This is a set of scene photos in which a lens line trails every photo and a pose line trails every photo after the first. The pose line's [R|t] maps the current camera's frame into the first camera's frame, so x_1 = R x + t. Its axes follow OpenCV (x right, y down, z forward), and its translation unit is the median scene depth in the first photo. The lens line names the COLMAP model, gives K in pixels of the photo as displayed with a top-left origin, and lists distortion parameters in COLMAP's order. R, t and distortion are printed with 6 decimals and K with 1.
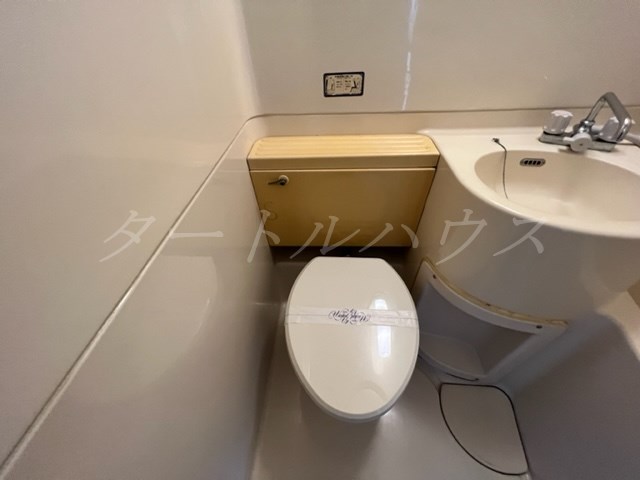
lens RADIAL K [[256.5, 0, 318.7], [0, 256.5, 239.3], [0, 0, 1]] dist [0.000087, -0.000313]
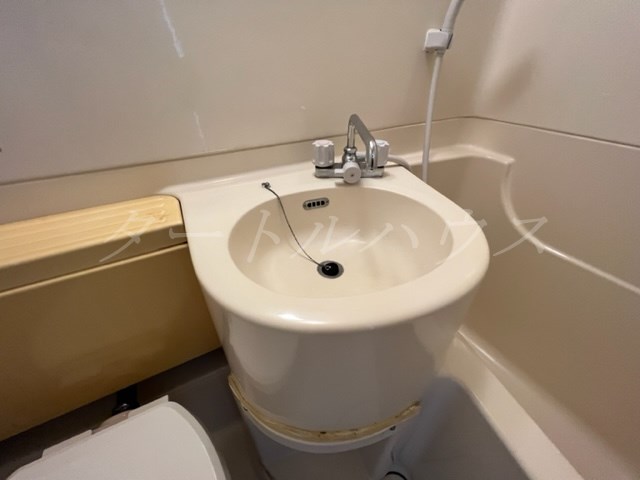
lens RADIAL K [[256.5, 0, 320.7], [0, 256.5, 240.7], [0, 0, 1]] dist [0.000087, -0.000313]
pose [[0.854951, -0.271908, 0.441730, 0.486758], [0.336422, 0.938861, -0.073213, -0.136023], [-0.394816, 0.211201, 0.894156, 0.326029]]
